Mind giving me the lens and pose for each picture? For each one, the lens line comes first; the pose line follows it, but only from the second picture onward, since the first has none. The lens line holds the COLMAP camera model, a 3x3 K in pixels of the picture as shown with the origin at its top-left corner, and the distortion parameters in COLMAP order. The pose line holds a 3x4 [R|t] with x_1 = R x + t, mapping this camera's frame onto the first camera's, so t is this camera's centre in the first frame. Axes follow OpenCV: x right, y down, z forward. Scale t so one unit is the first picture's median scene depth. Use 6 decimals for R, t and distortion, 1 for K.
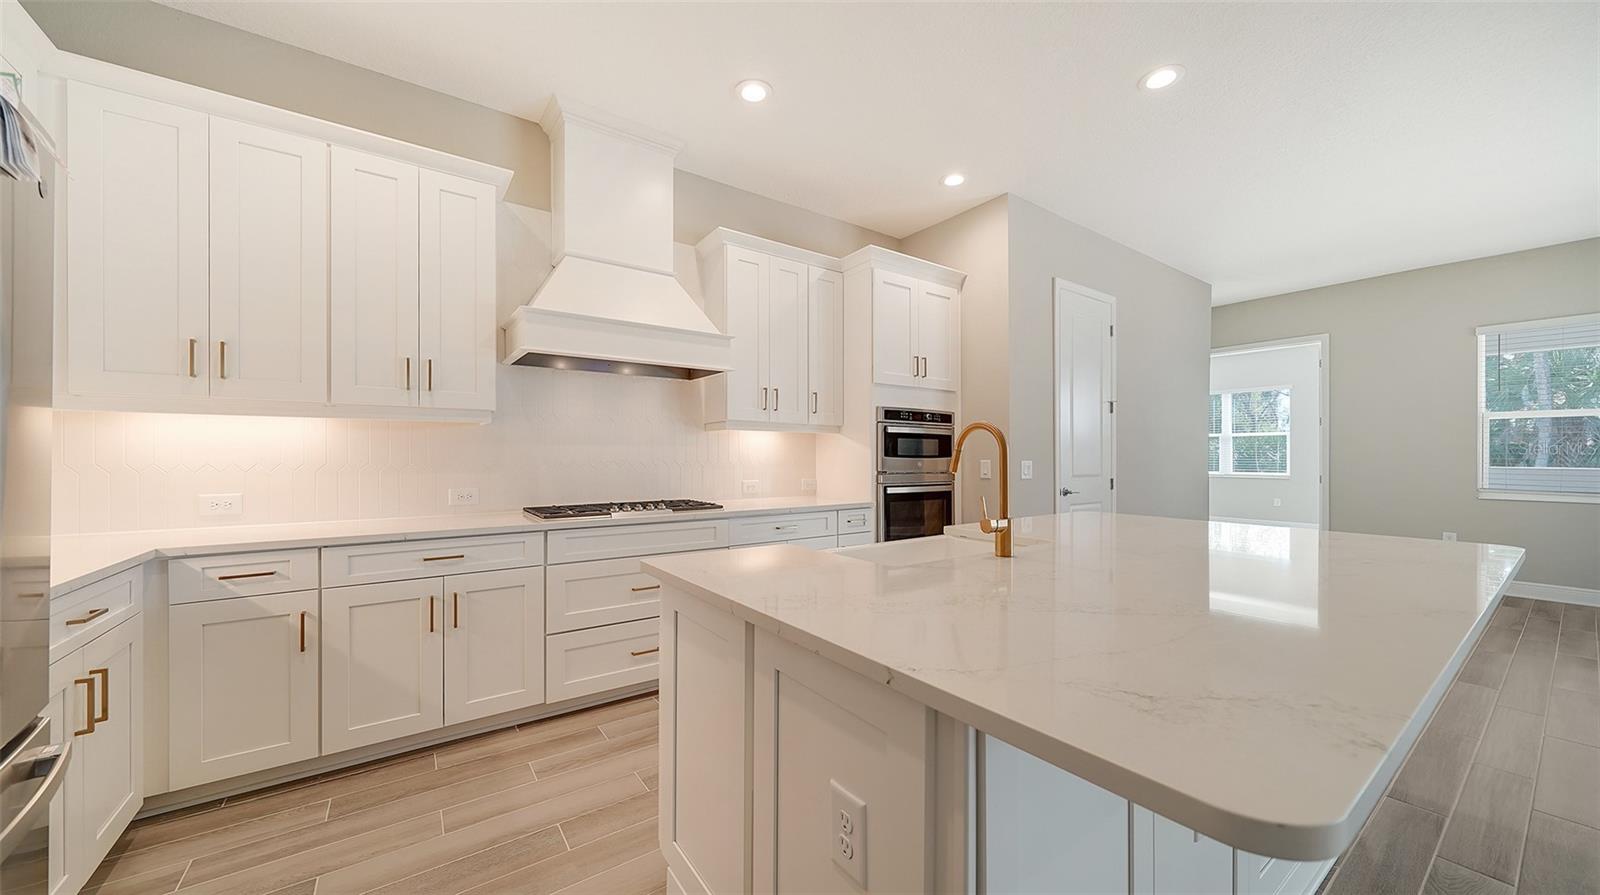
lens RADIAL K [[563.6, 0, 786.2], [0, 563.6, 460.8], [0, 0, 1]] dist [-0.008717, 0.000602]
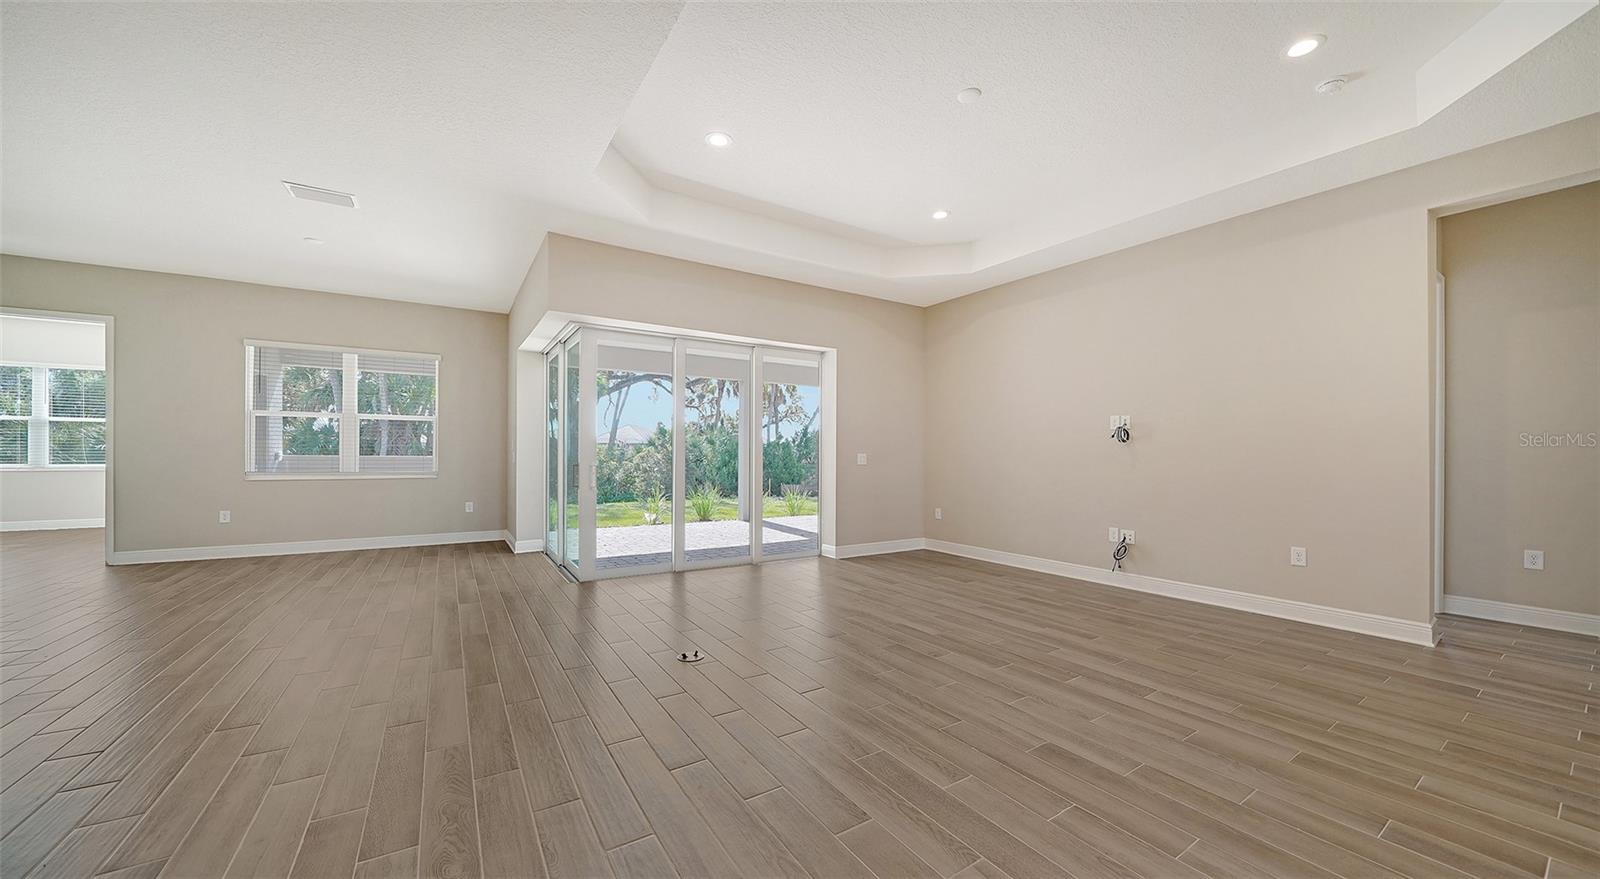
lens RADIAL K [[563.6, 0, 808.9], [0, 563.6, 447.7], [0, 0, 1]] dist [-0.008717, 0.000602]
pose [[0.035394, 0.009010, 0.999333, 0.133938], [-0.000576, 0.999959, -0.008995, 0.004029], [-0.999373, -0.000257, 0.035398, -0.358026]]
